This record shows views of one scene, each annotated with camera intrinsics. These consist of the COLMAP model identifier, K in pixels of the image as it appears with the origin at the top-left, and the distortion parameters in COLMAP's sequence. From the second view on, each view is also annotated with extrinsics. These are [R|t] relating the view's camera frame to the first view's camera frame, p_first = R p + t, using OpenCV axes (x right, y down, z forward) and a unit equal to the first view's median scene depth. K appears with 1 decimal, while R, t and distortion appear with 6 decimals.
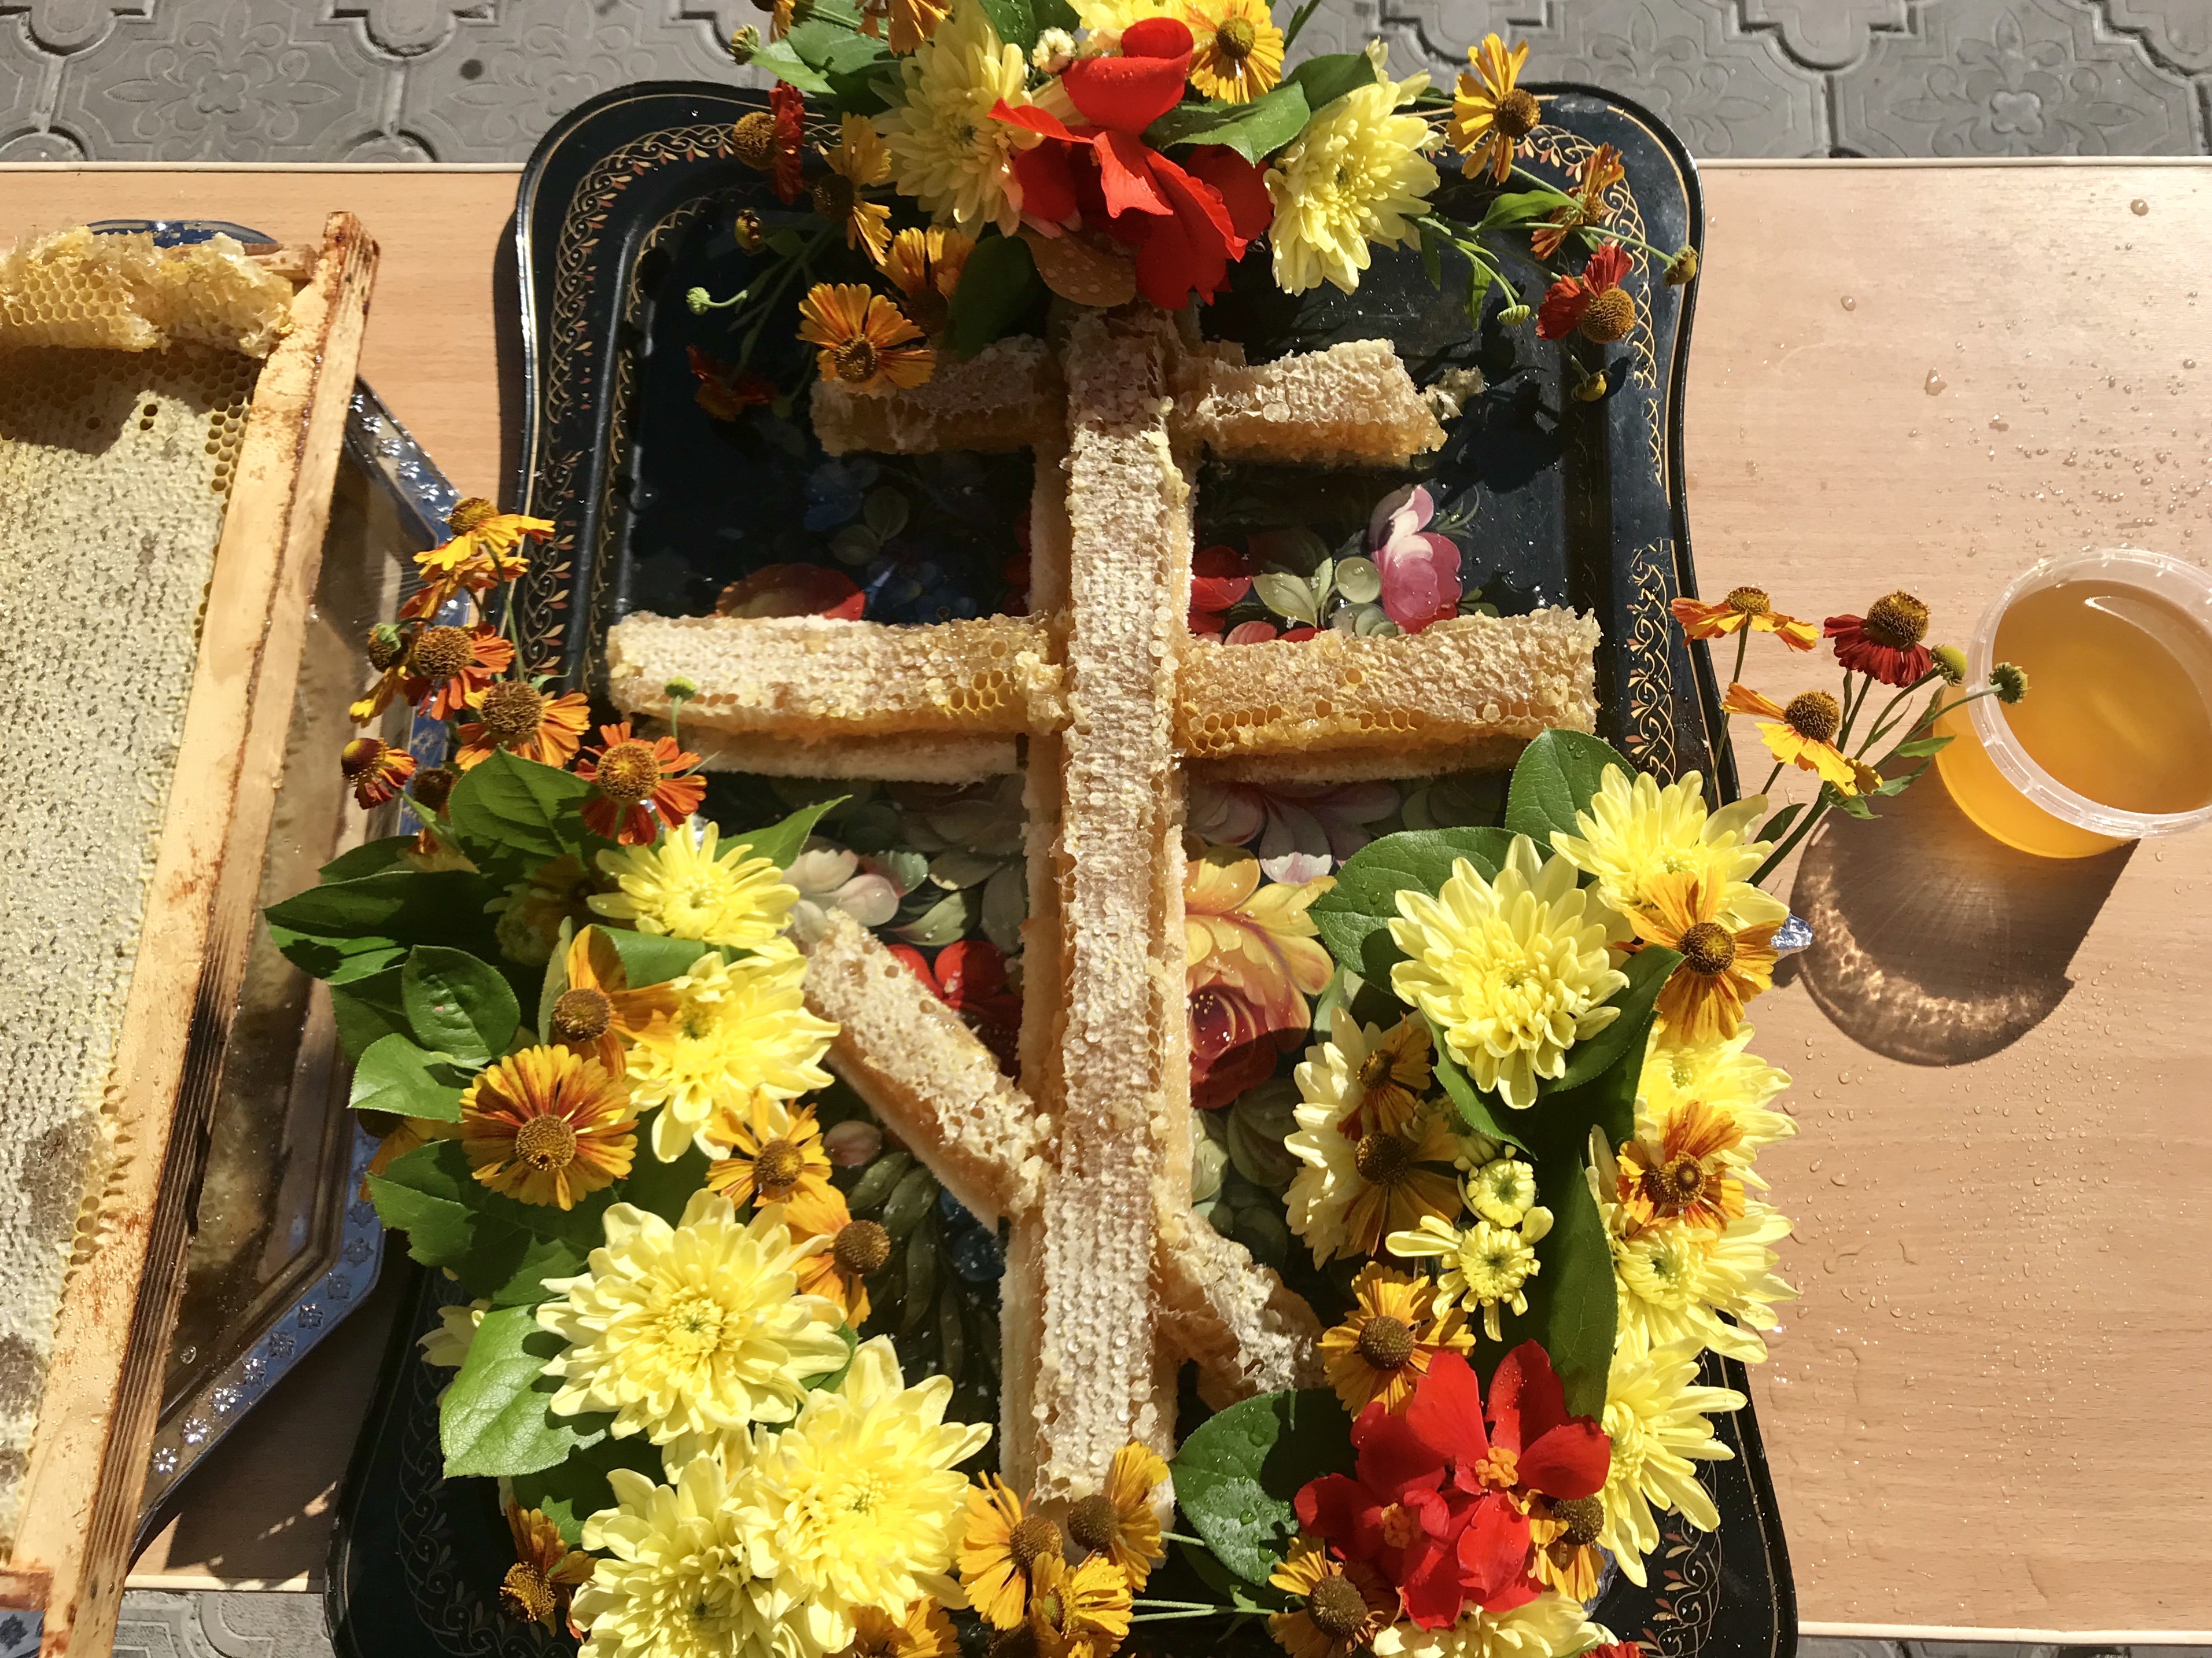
lens RADIAL K [[1795.1, 0, 1105.2], [0, 1795.1, 829.0], [0, 0, 1]] dist [-0.012797, 0.010364]
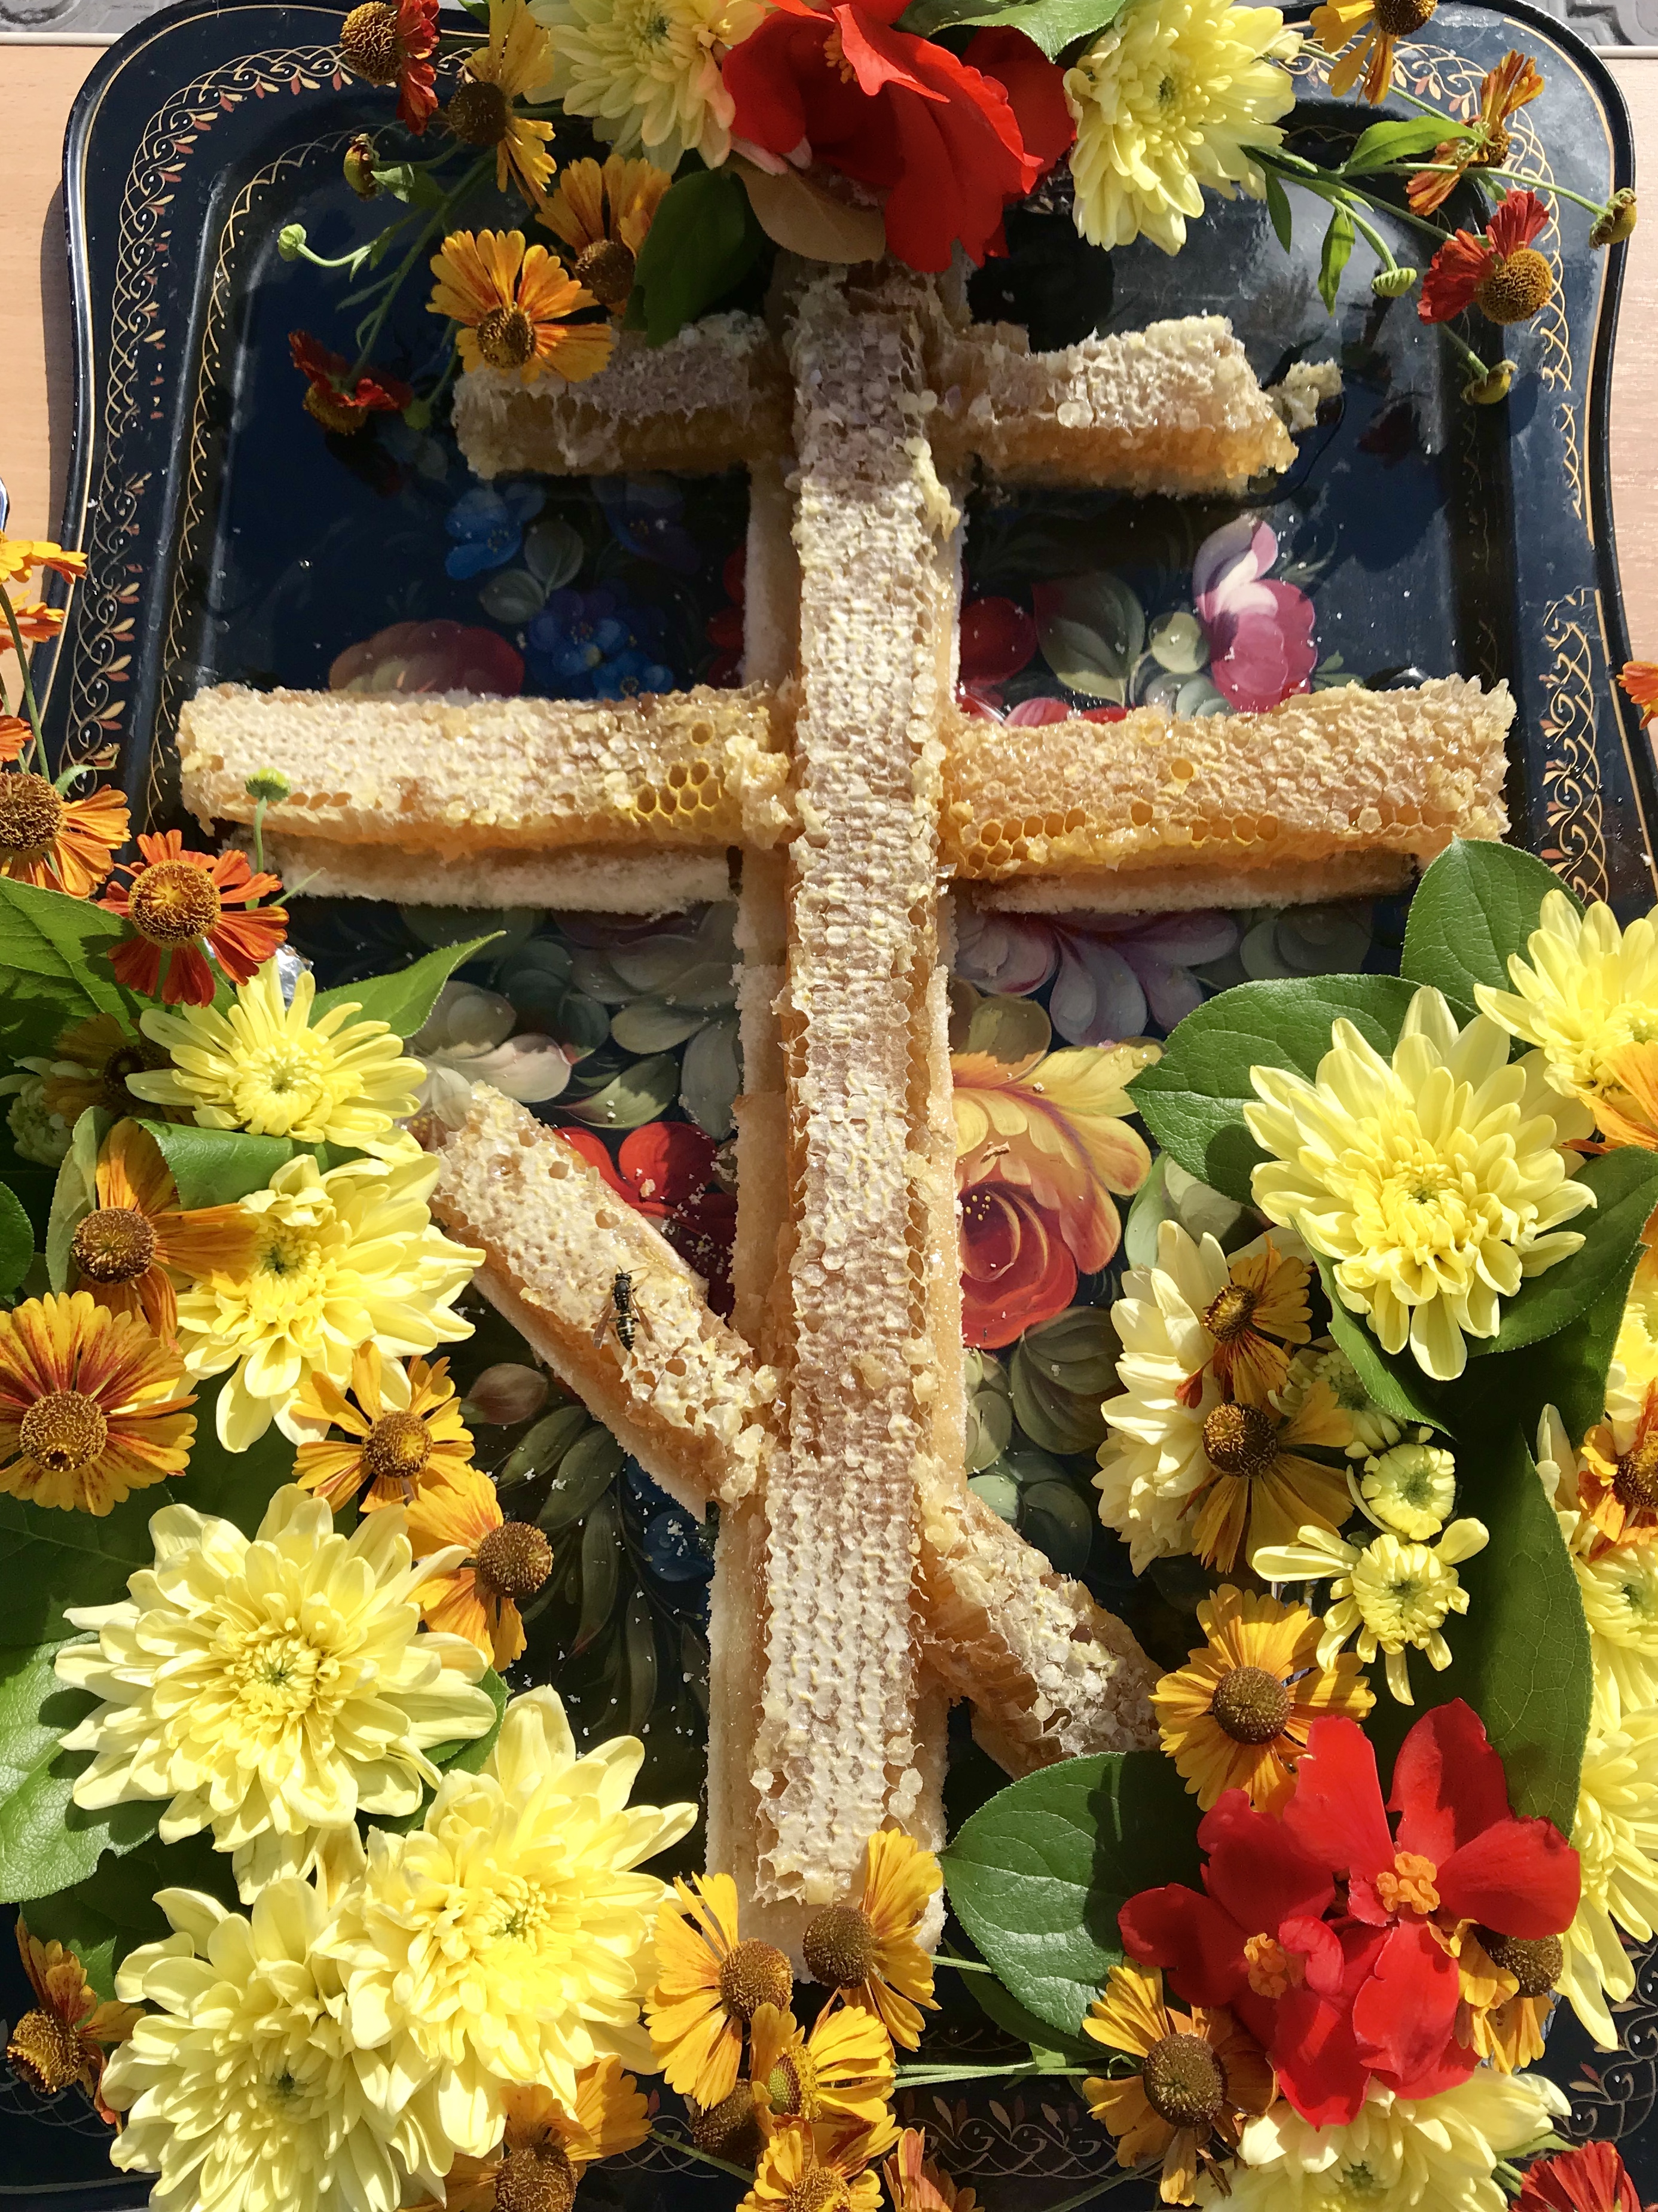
lens RADIAL K [[1794.9, 0, 837.5], [0, 1794.9, 984.1], [0, 0, 1]] dist [-0.012797, 0.010364]
pose [[0.999865, -0.001031, 0.016407, -0.016879], [0.000622, 0.999691, 0.024861, -0.015778], [-0.016427, -0.024848, 0.999556, 0.273181]]
